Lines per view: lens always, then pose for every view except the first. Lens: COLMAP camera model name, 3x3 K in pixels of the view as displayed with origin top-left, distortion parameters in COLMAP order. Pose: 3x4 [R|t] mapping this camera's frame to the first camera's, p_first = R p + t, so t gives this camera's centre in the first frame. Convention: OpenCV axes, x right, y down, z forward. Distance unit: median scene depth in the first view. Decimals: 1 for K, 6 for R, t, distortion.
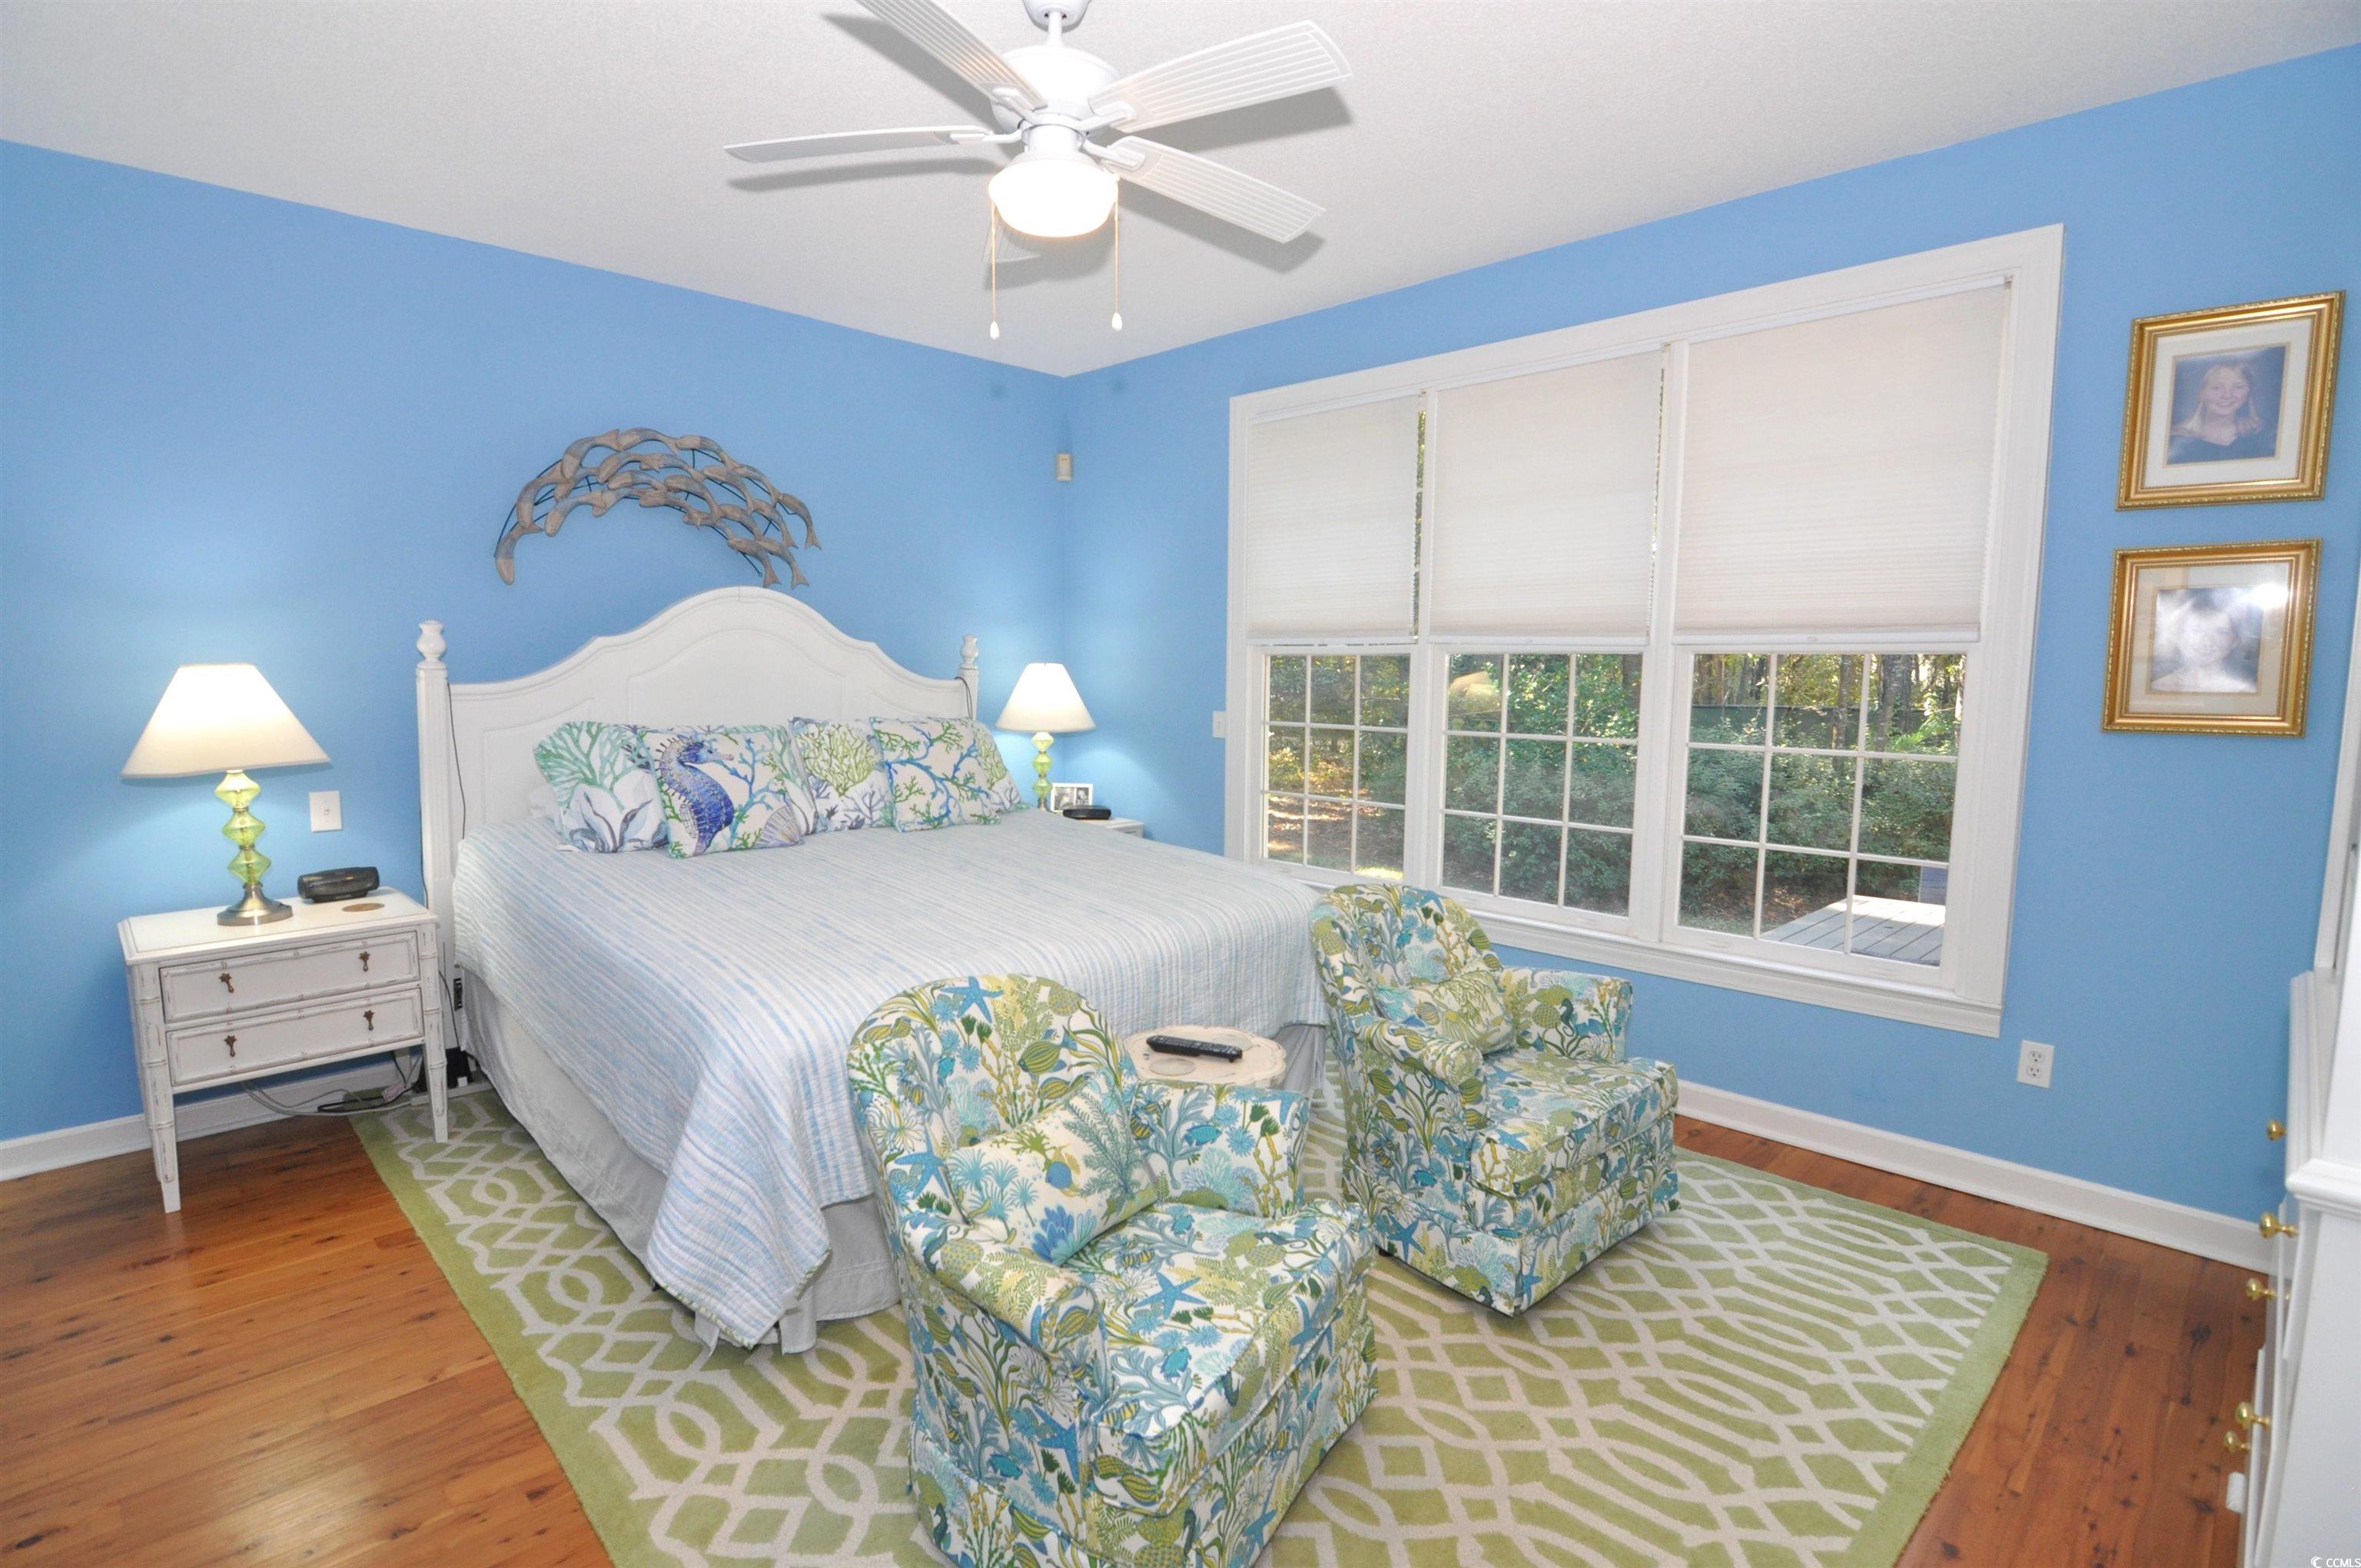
lens RADIAL K [[1132.1, 0, 1157.0], [0, 1132.1, 783.6], [0, 0, 1]] dist [0.001829, -0.015478]
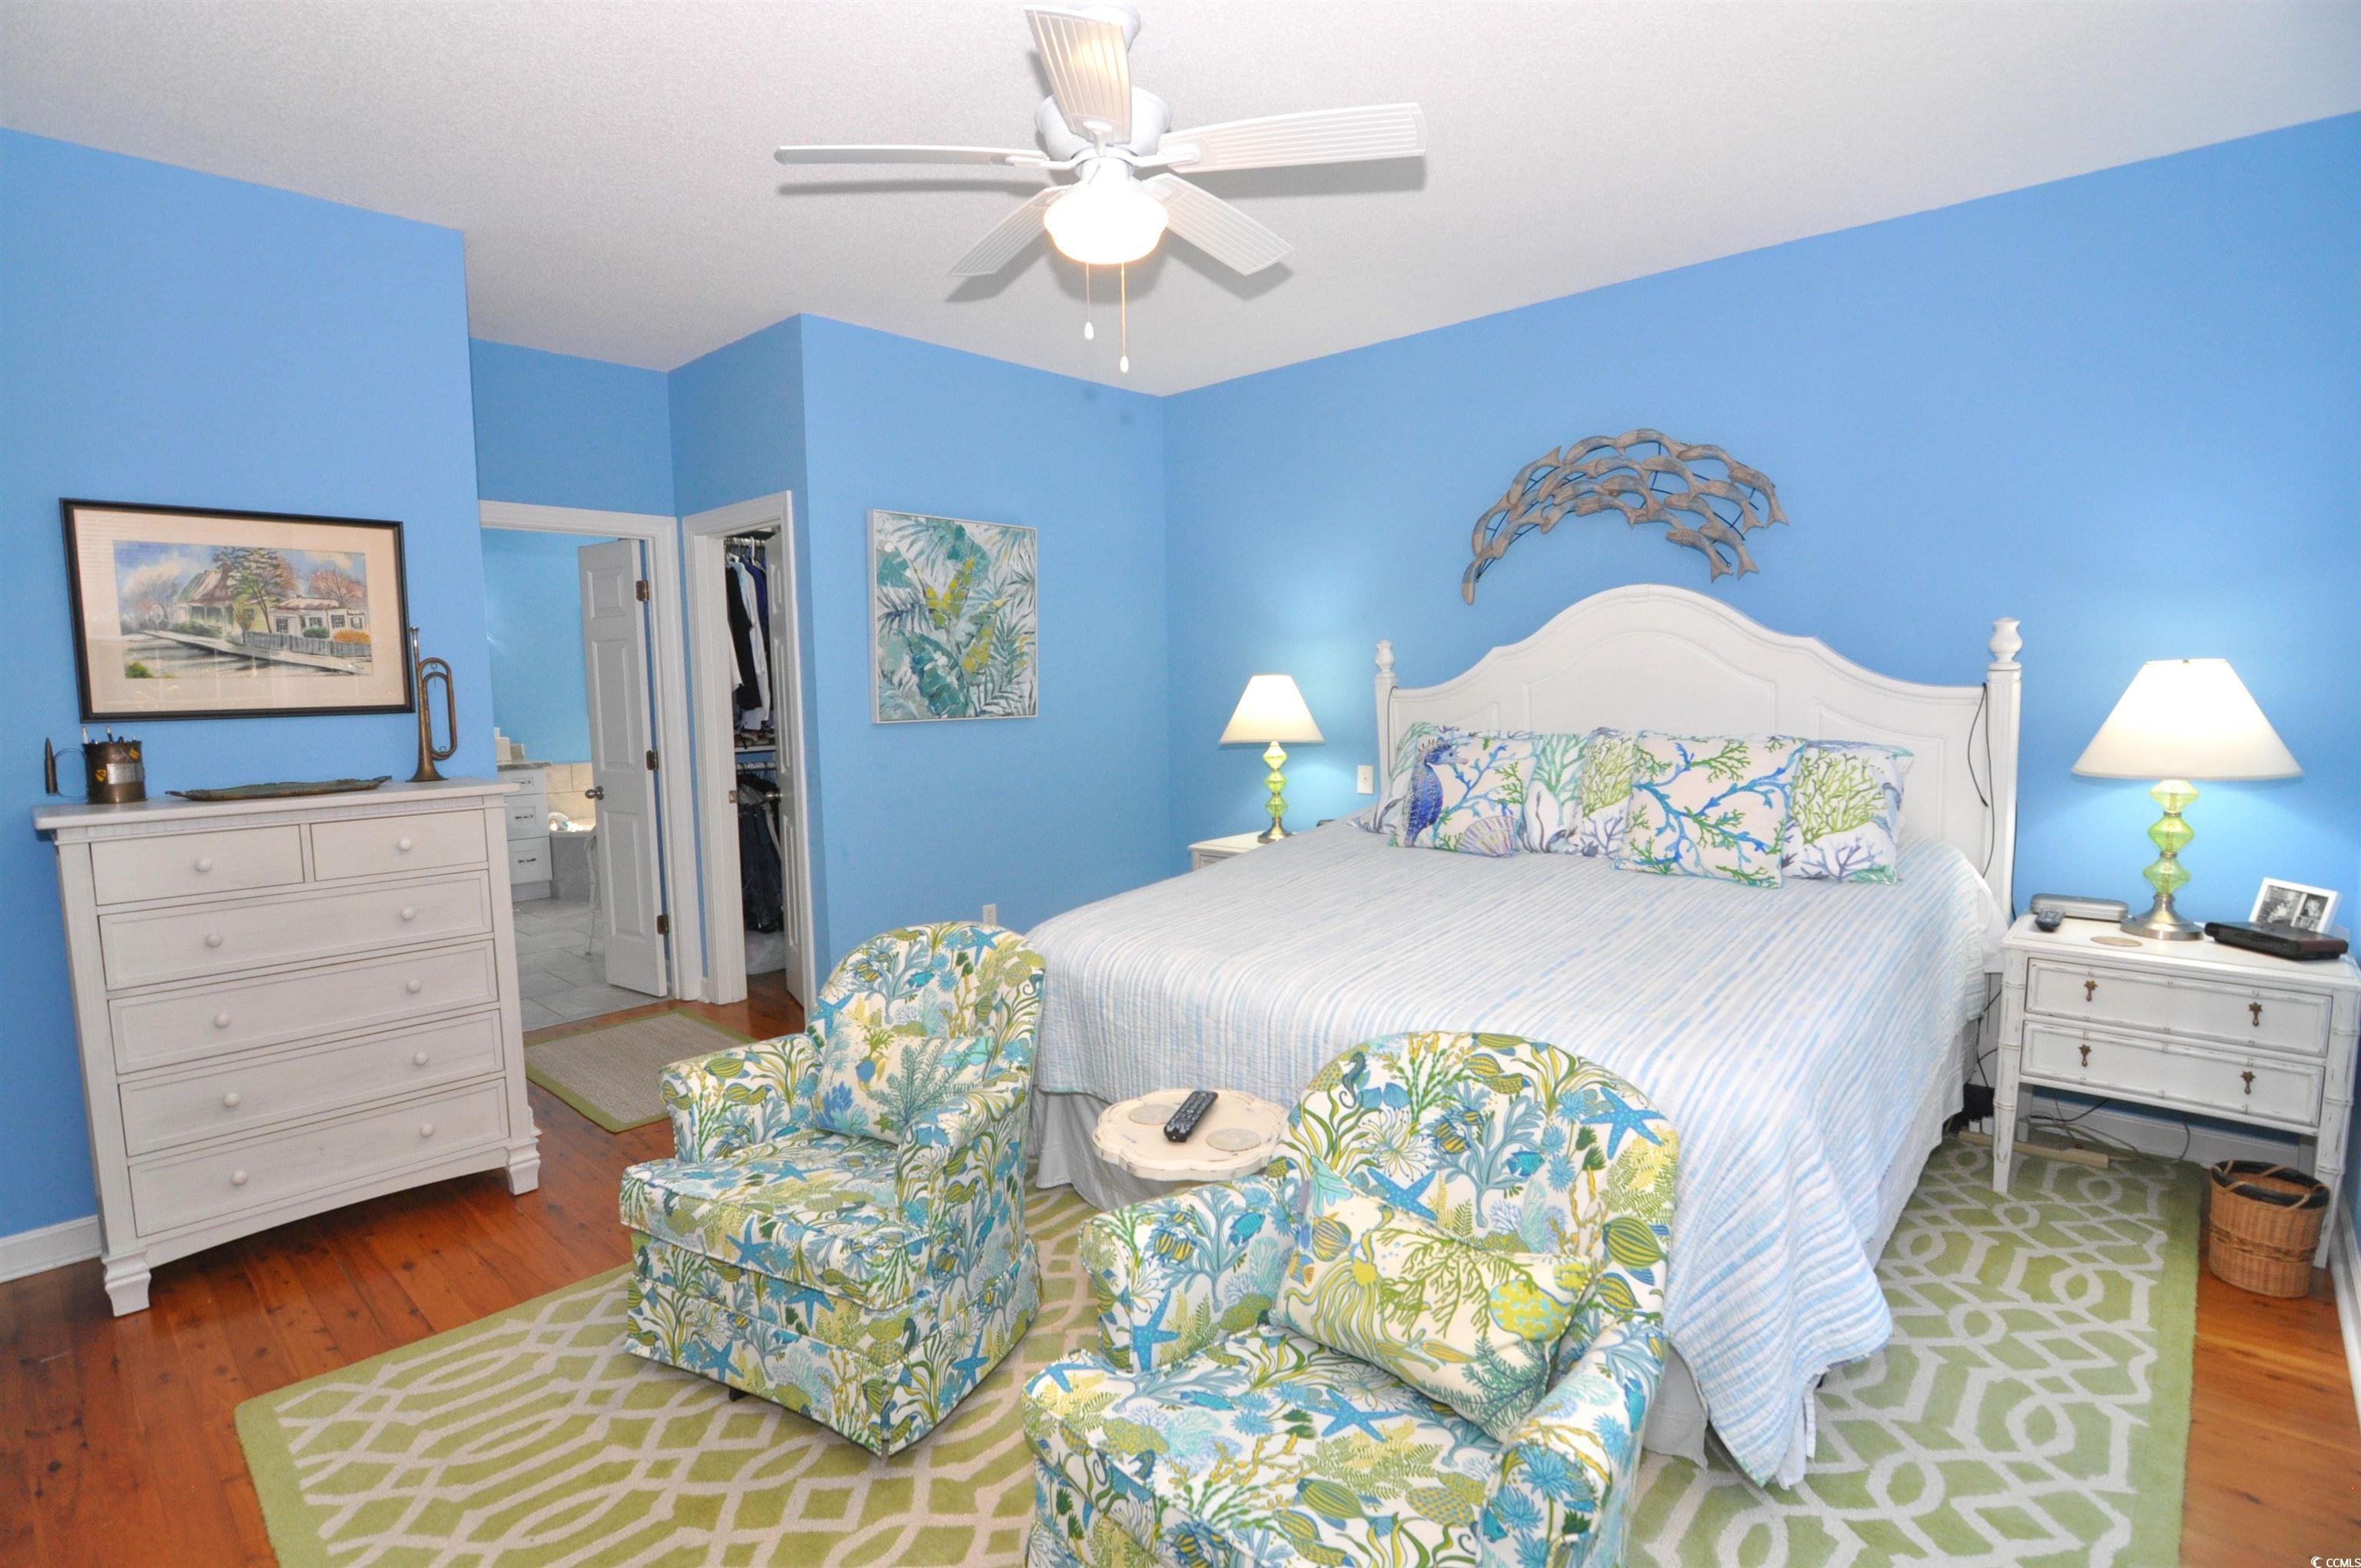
lens RADIAL K [[1132.1, 0, 1157.0], [0, 1132.1, 783.6], [0, 0, 1]] dist [0.001829, -0.015478]
pose [[0.036789, 0.088983, -0.995354, 0.655855], [-0.089459, 0.992322, 0.085405, -0.067427], [0.995311, 0.085901, 0.044467, 0.686791]]
